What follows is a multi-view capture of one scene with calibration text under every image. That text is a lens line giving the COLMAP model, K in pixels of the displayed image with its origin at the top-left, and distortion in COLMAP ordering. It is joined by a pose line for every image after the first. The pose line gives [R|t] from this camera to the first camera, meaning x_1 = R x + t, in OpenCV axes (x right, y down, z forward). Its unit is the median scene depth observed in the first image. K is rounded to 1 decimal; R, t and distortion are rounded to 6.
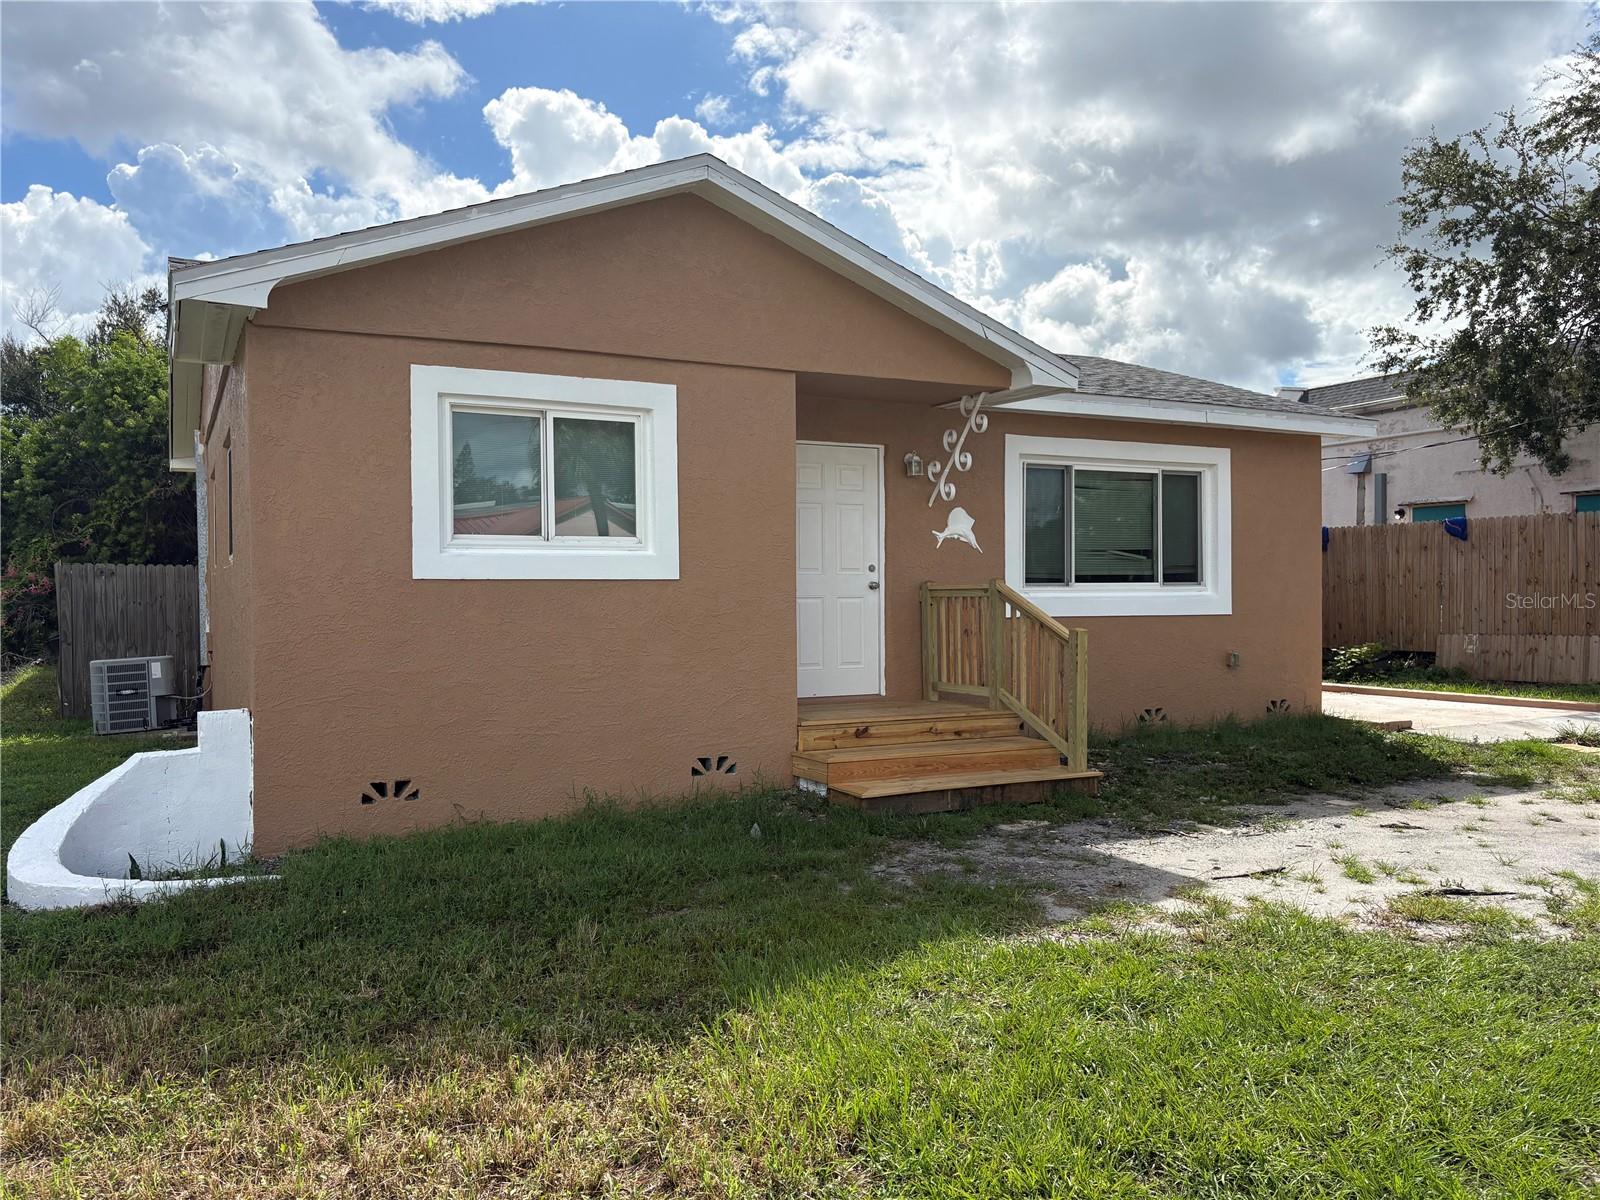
lens RADIAL K [[1217.7, 0, 802.7], [0, 1217.7, 592.7], [0, 0, 1]] dist [0.054294, -0.071537]
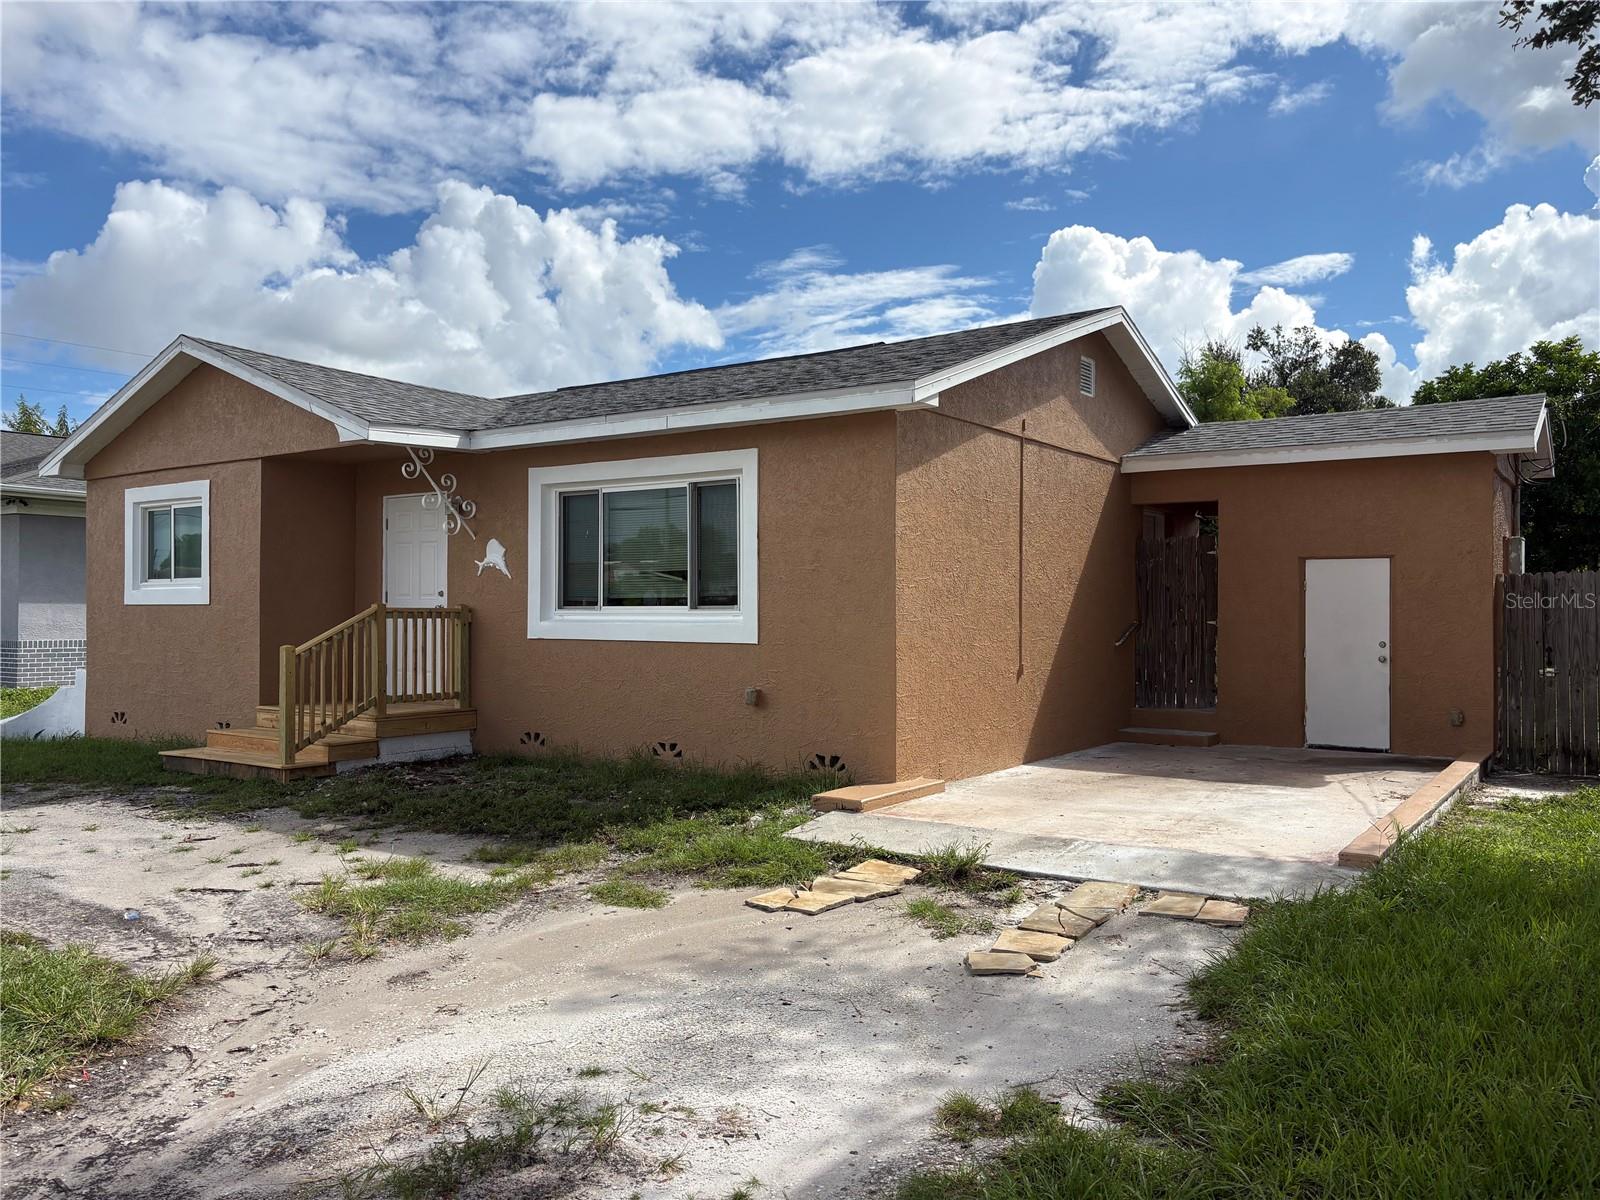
lens RADIAL K [[1217.7, 0, 802.7], [0, 1217.7, 592.7], [0, 0, 1]] dist [0.054294, -0.071537]
pose [[0.464981, -0.009393, -0.885271, 1.533810], [-0.006313, 0.999883, -0.013925, -0.008133], [0.885298, 0.012064, 0.464867, 0.883347]]
